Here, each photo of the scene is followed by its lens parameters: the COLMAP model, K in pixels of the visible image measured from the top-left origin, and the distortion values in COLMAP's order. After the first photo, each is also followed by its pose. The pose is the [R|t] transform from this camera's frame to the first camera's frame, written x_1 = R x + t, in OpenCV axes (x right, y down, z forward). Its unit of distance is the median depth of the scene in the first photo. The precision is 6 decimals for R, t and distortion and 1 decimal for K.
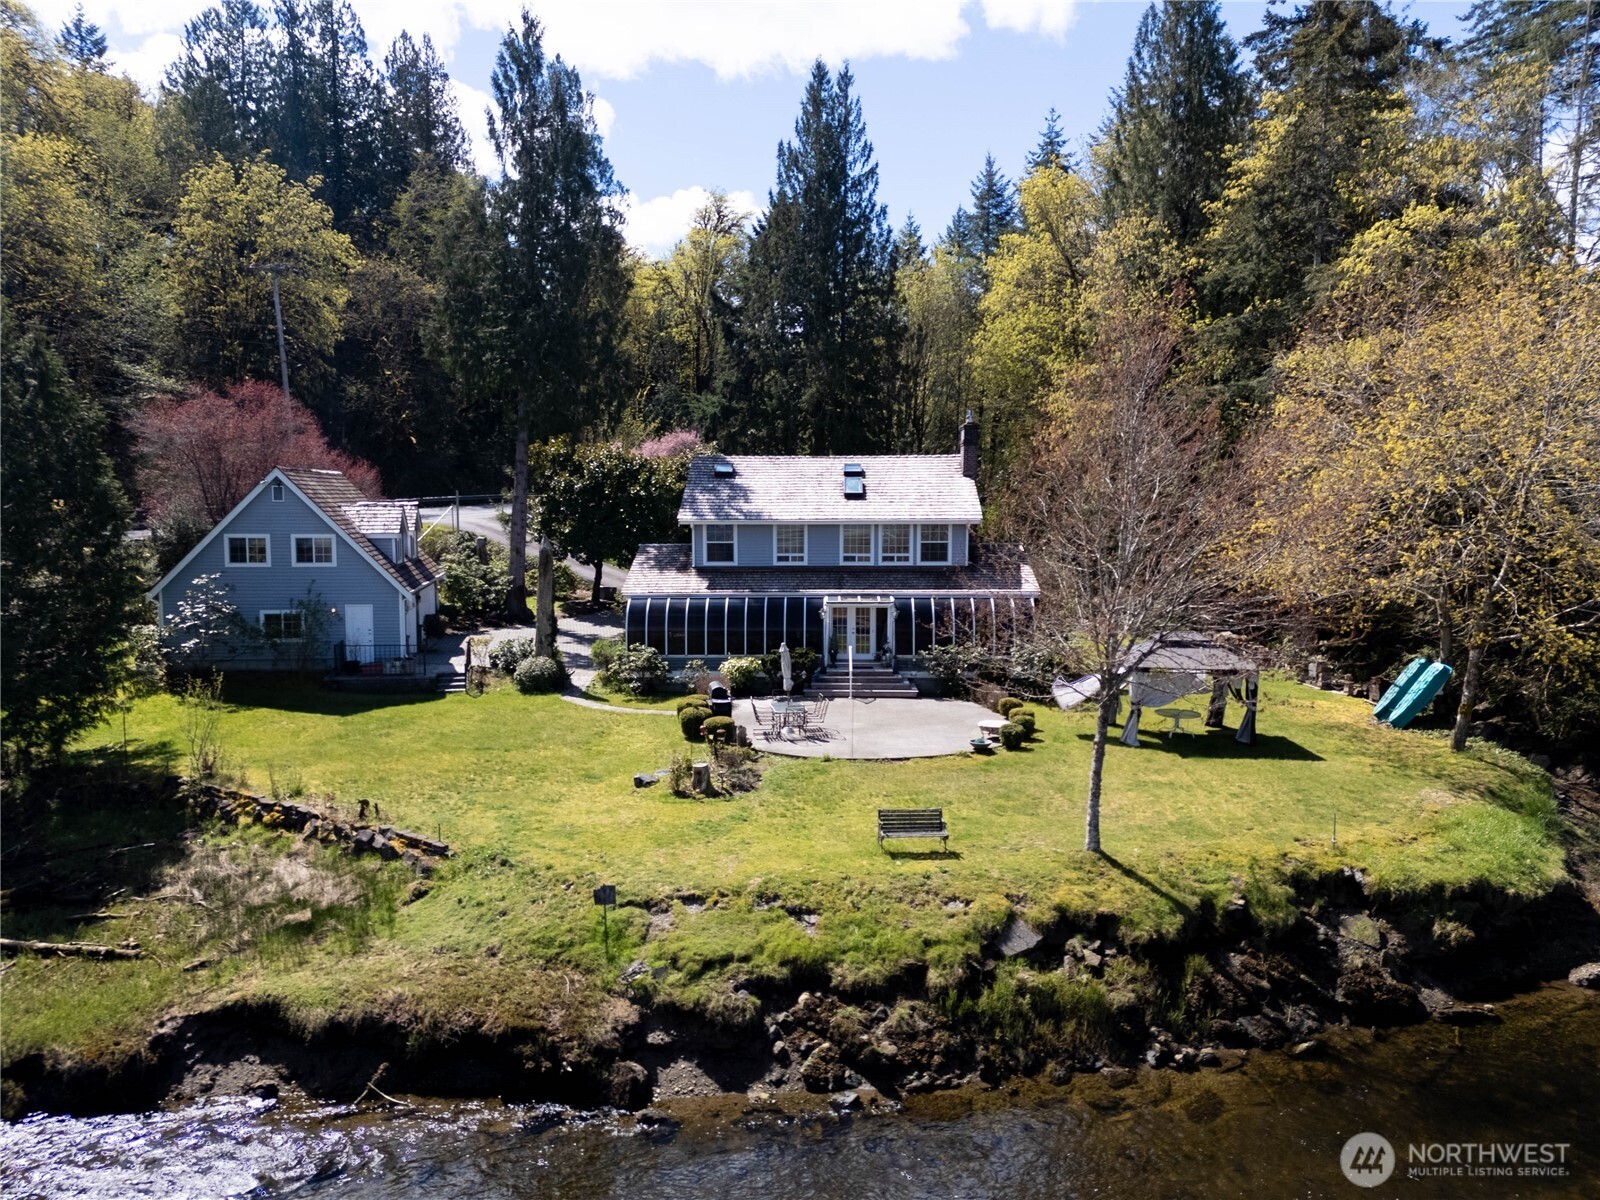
lens RADIAL K [[1123.9, 0, 800.4], [0, 1123.9, 602.6], [0, 0, 1]] dist [0.020408, -0.003606]
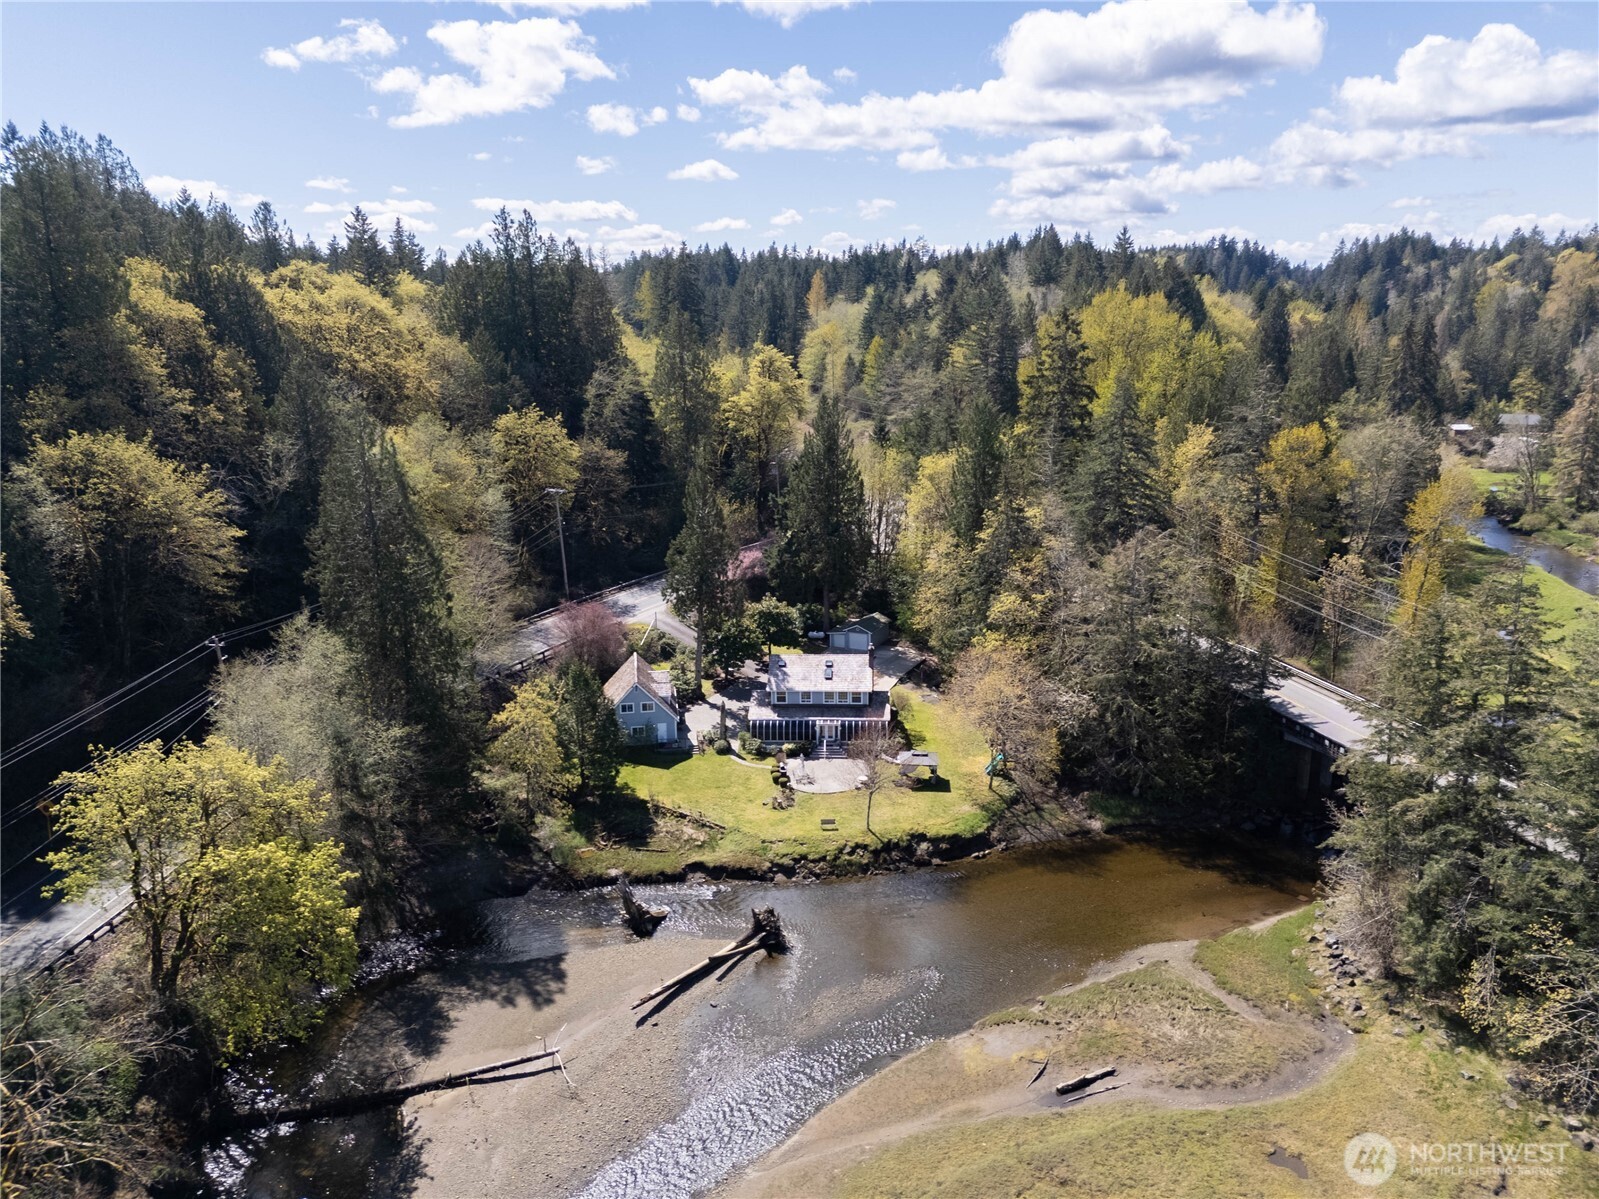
lens RADIAL K [[1123.2, 0, 799.5], [0, 1123.2, 597.6], [0, 0, 1]] dist [0.020408, -0.003606]
pose [[0.999035, -0.005970, -0.043507, 0.179724], [0.013191, 0.985758, 0.167652, -1.390048], [0.041886, -0.168064, 0.984886, -3.154863]]
